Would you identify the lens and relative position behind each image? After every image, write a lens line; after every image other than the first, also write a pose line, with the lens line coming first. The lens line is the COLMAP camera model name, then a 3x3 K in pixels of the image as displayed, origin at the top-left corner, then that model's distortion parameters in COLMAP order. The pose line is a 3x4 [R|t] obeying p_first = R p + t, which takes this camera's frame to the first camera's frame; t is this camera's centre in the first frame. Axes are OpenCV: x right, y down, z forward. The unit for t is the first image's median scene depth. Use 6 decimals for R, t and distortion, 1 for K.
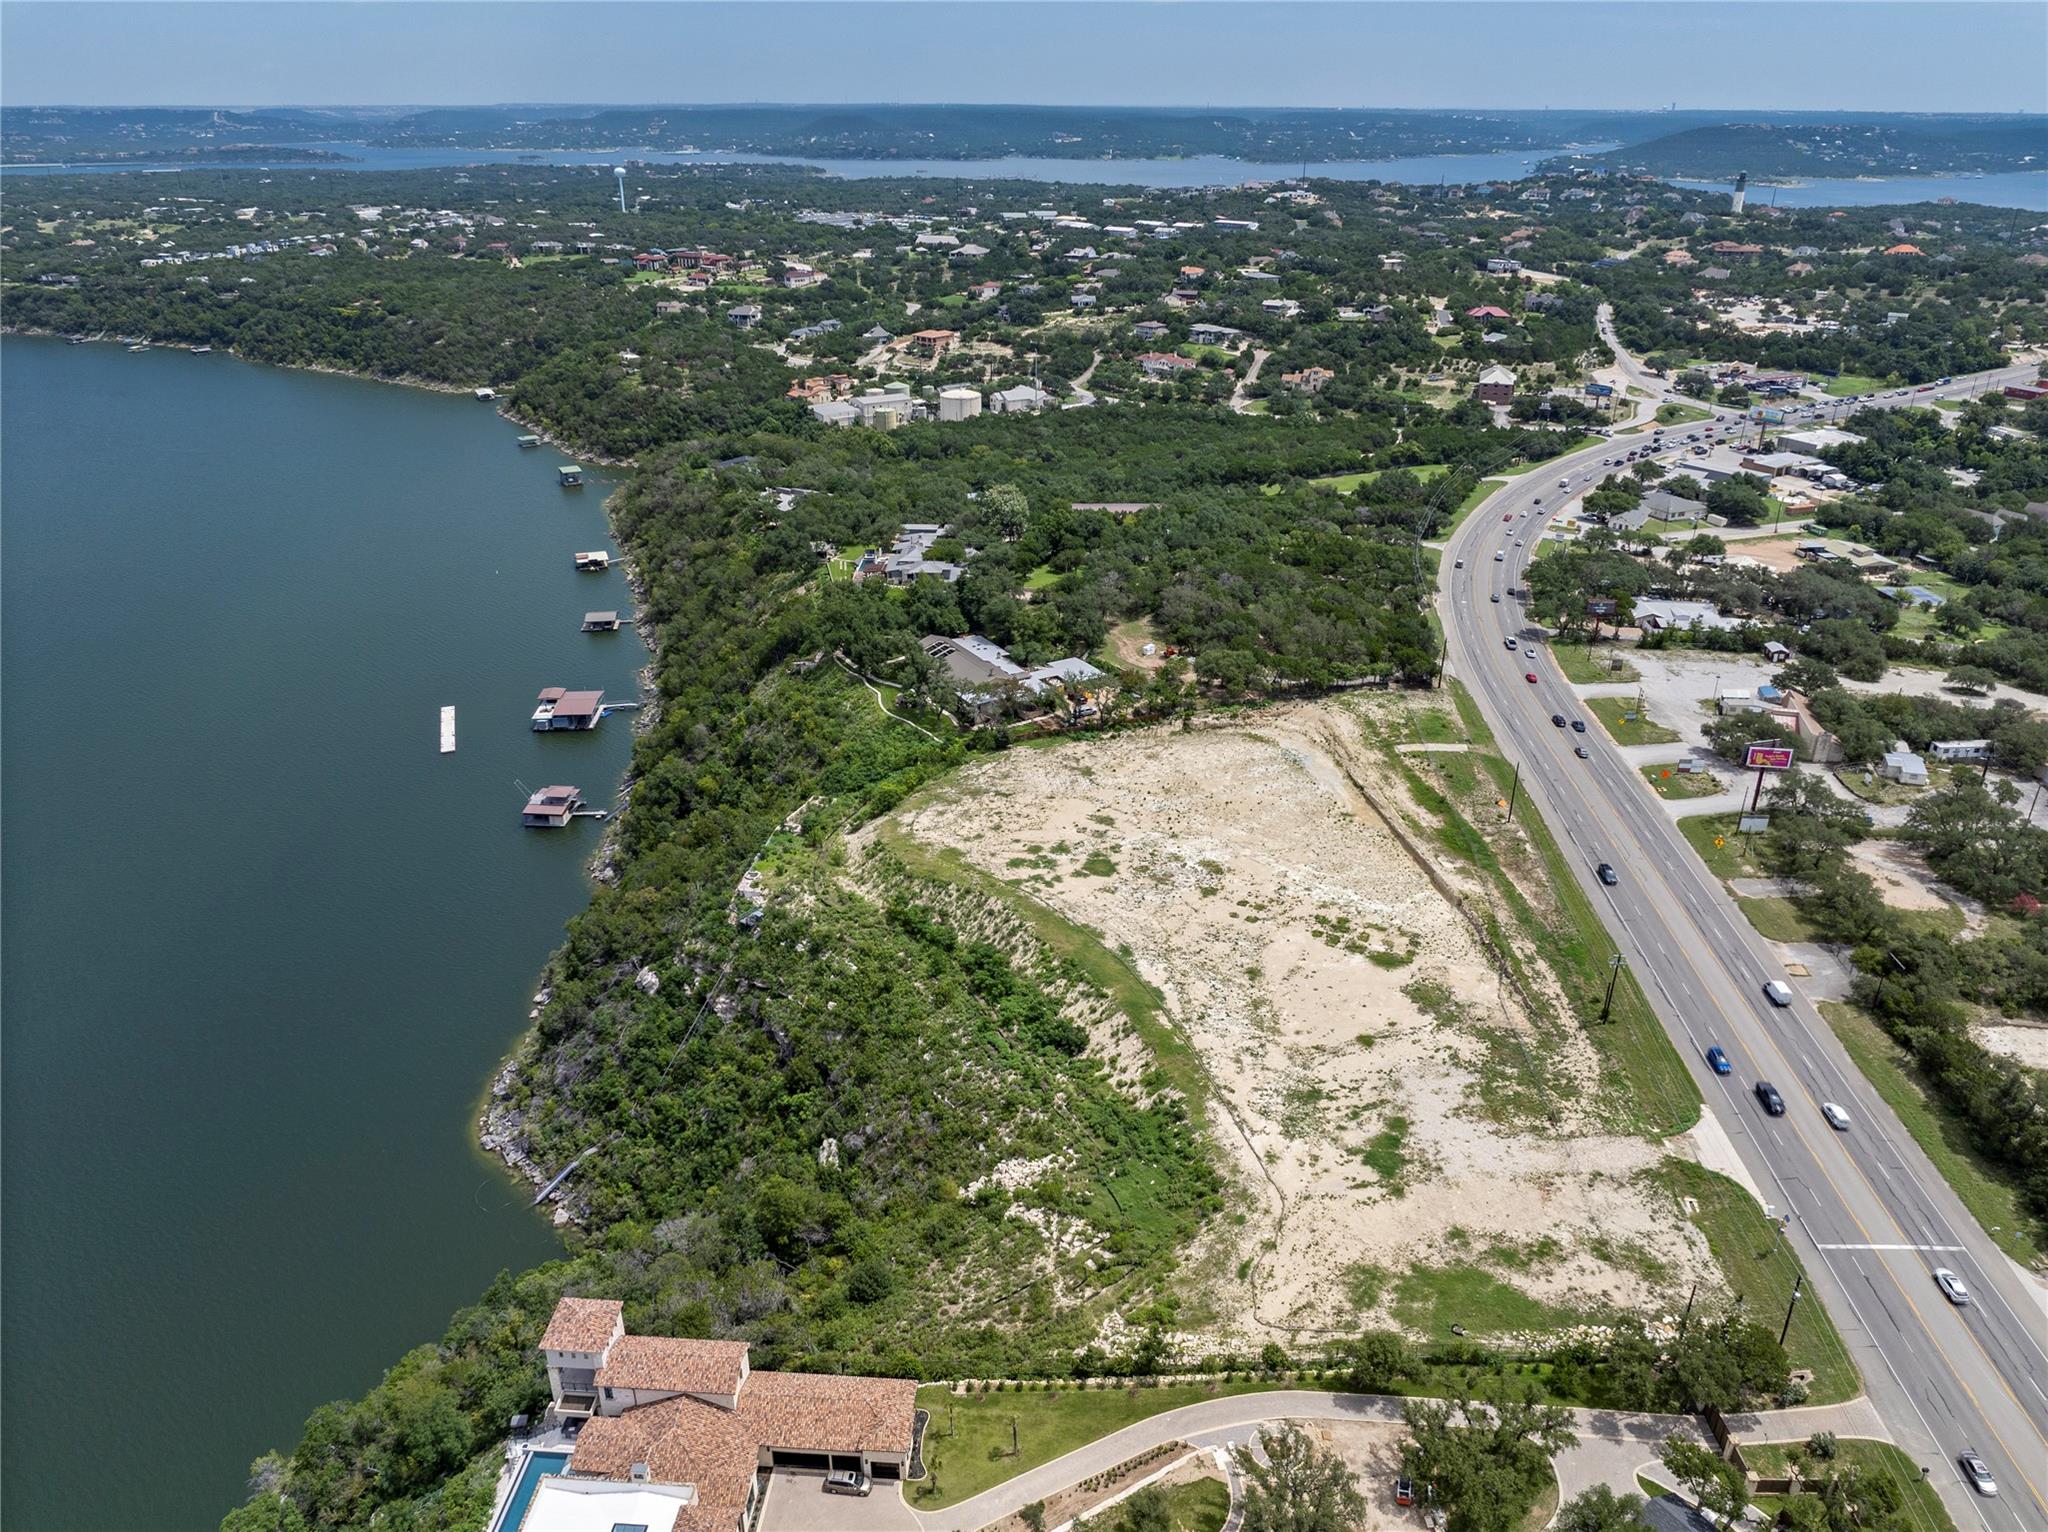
lens RADIAL K [[1447.9, 0, 1028.3], [0, 1447.9, 763.8], [0, 0, 1]] dist [-0.025852, 0.011817]
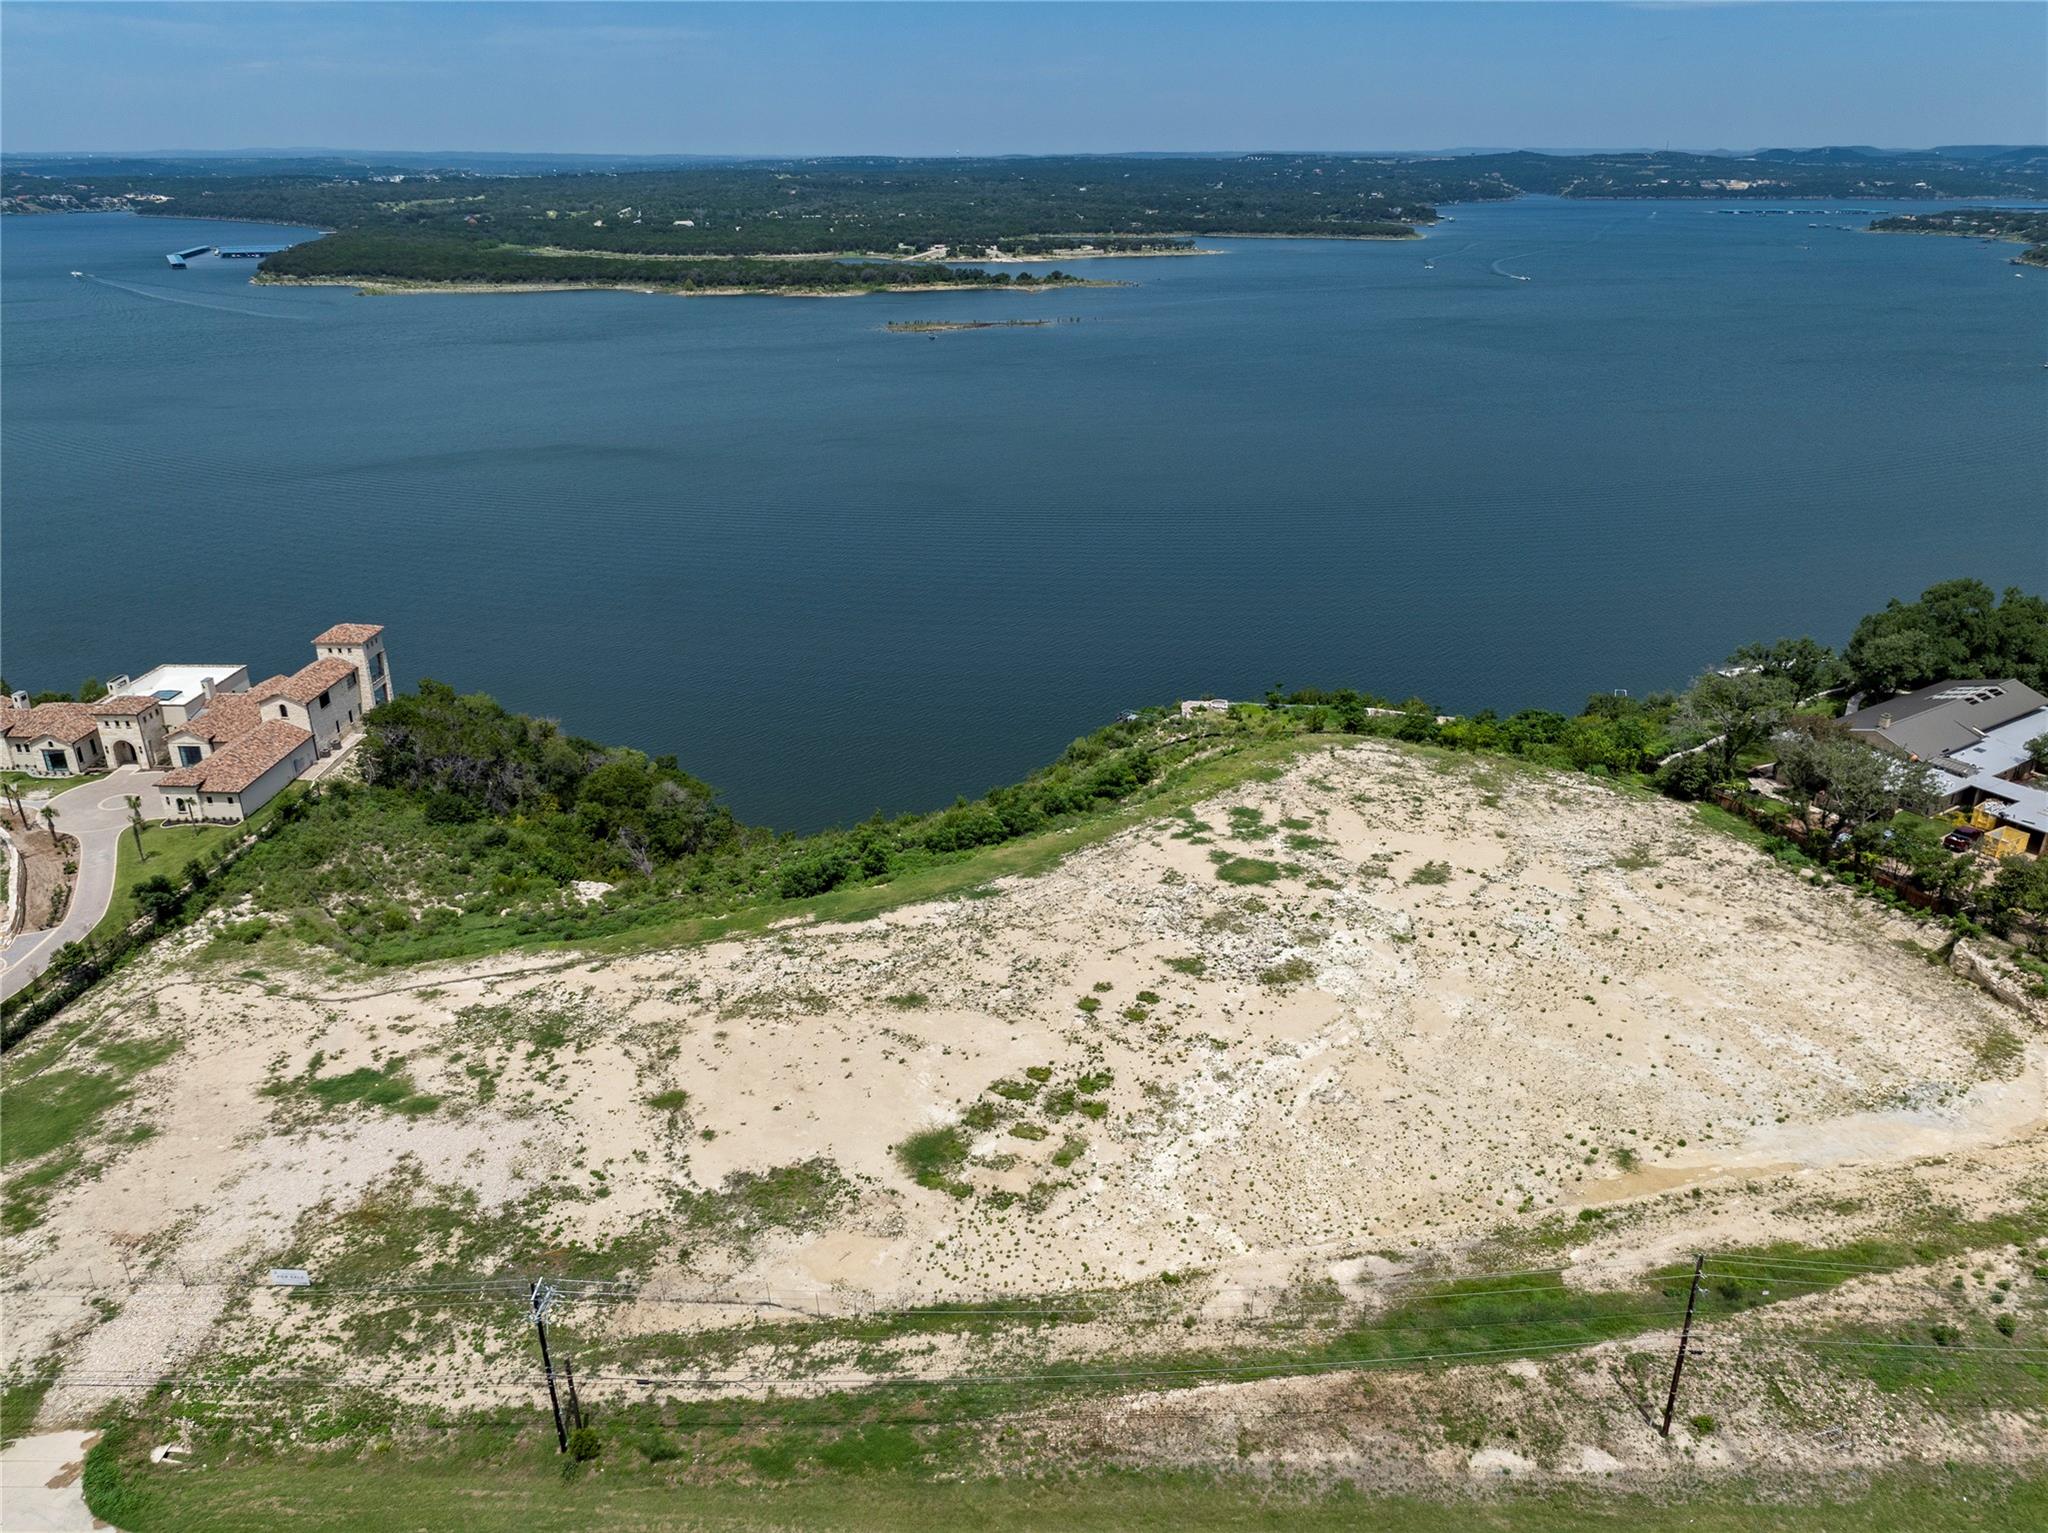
lens RADIAL K [[1447.9, 0, 1028.3], [0, 1447.9, 764.3], [0, 0, 1]] dist [-0.025852, 0.011817]
pose [[0.036349, 0.390694, -0.919803, 0.616557], [-0.420446, 0.840965, 0.340591, -0.135638], [0.906589, 0.374347, 0.194834, 0.879535]]
